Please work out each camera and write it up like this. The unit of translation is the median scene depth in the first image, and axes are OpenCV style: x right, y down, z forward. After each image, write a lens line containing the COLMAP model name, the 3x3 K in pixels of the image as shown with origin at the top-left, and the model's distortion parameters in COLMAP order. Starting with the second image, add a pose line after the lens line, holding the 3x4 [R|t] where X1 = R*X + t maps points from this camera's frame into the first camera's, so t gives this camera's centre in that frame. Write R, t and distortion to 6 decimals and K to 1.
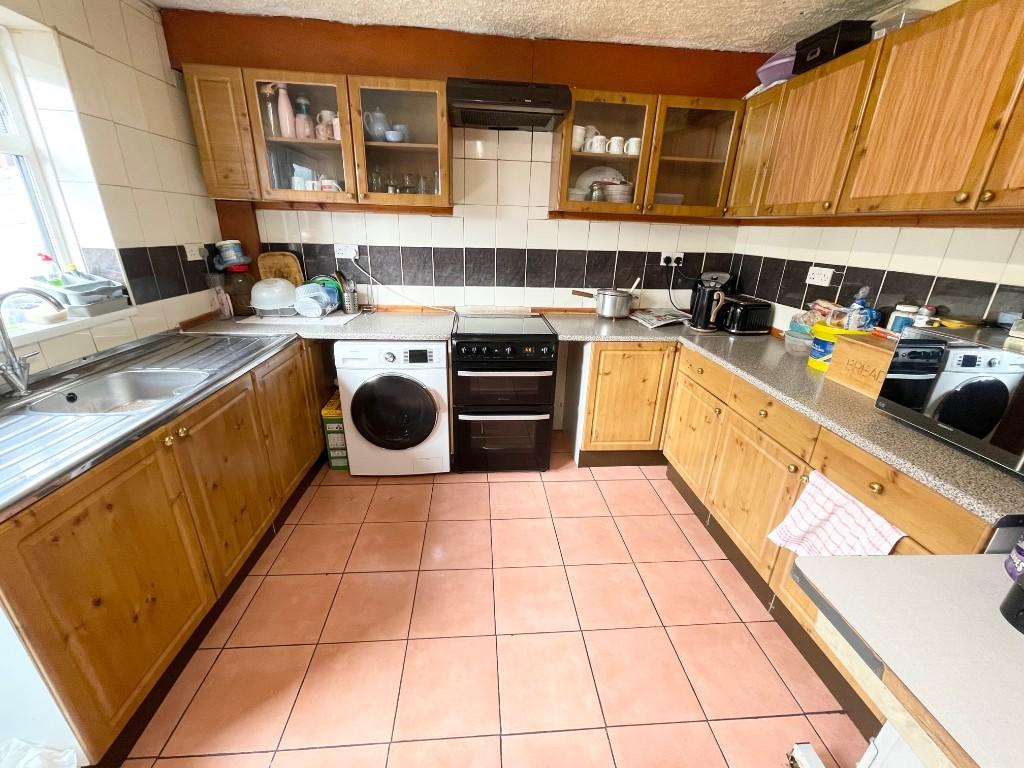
lens RADIAL K [[413.2, 0, 512.6], [0, 413.2, 382.3], [0, 0, 1]] dist [-0.004679, 0.000092]
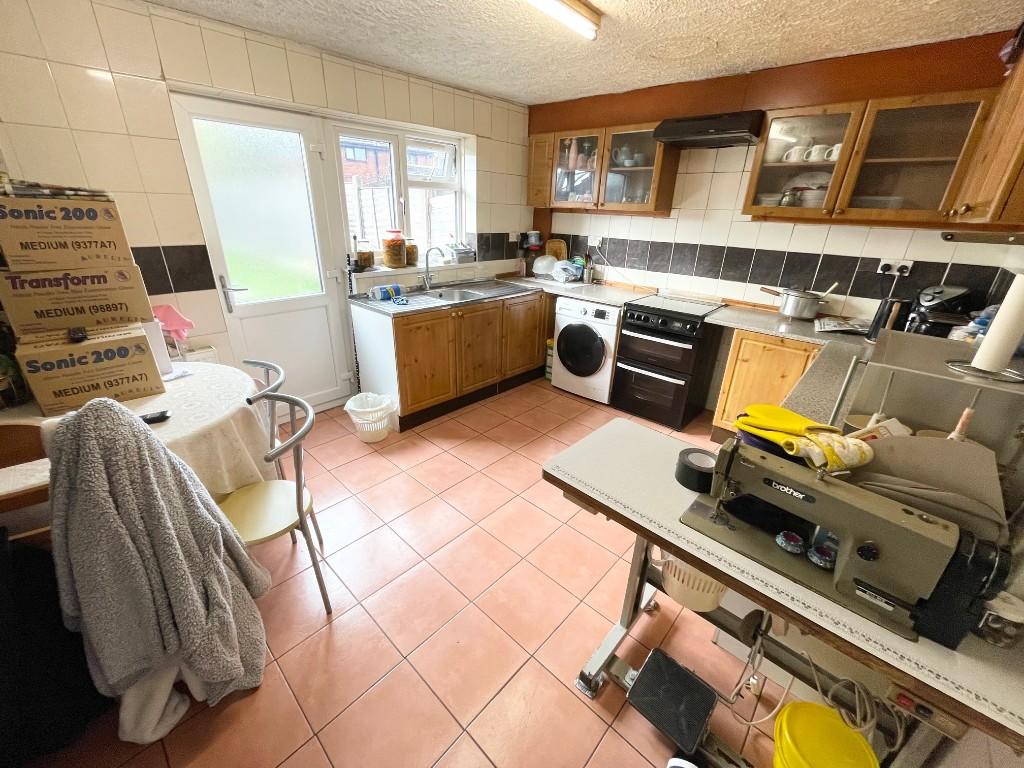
lens RADIAL K [[413.2, 0, 509.9], [0, 413.2, 384.5], [0, 0, 1]] dist [-0.004679, 0.000092]
pose [[0.678664, 0.280498, -0.678776, 0.580023], [-0.270956, 0.954626, 0.123578, 0.076550], [0.682640, 0.100050, 0.723873, -0.239727]]
